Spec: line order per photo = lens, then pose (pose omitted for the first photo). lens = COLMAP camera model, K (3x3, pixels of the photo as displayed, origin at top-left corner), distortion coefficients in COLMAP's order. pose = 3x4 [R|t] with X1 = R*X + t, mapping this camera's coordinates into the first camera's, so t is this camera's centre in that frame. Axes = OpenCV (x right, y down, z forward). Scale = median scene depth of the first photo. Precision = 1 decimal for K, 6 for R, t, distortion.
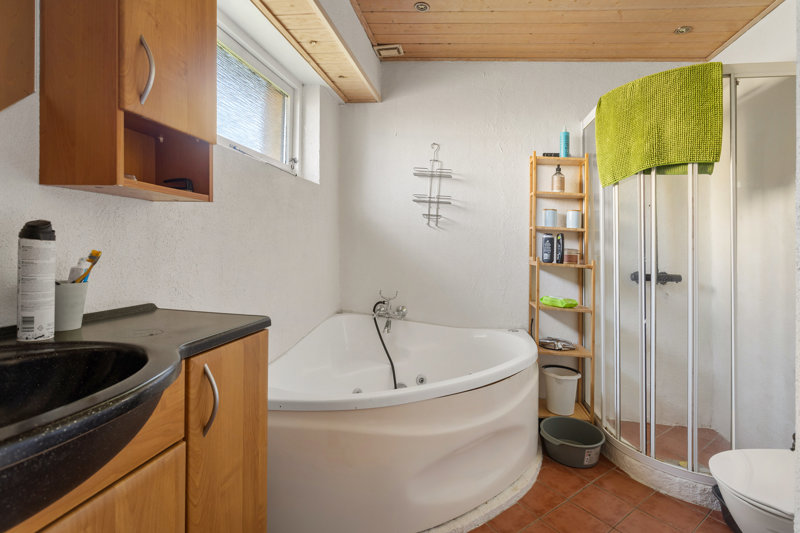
lens RADIAL K [[395.1, 0, 401.7], [0, 395.1, 246.1], [0, 0, 1]] dist [-0.004888, -0.000196]
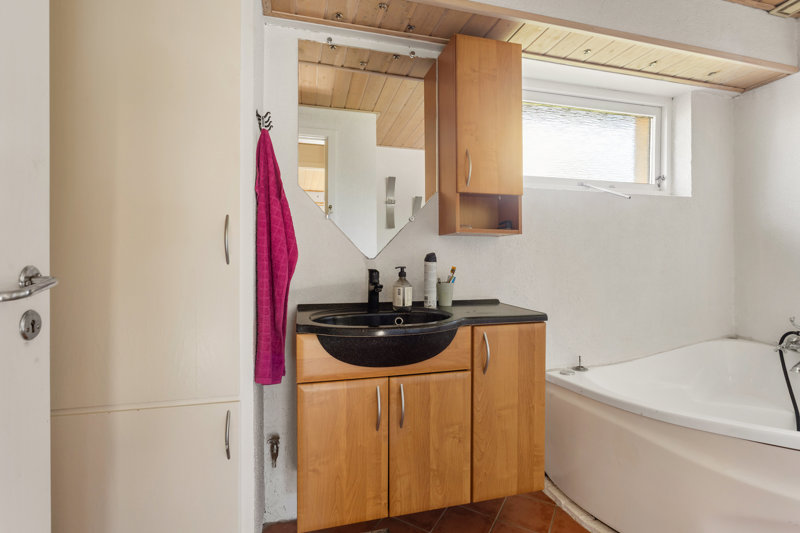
lens RADIAL K [[349.5, 0, 400.0], [0, 349.5, 266.5], [0, 0, 1]] dist [0.000682, 0.000200]
pose [[0.421035, -0.011848, -0.906967, 0.589900], [0.013903, 0.999882, -0.006608, 0.015236], [0.906938, -0.009827, 0.421150, 0.025745]]
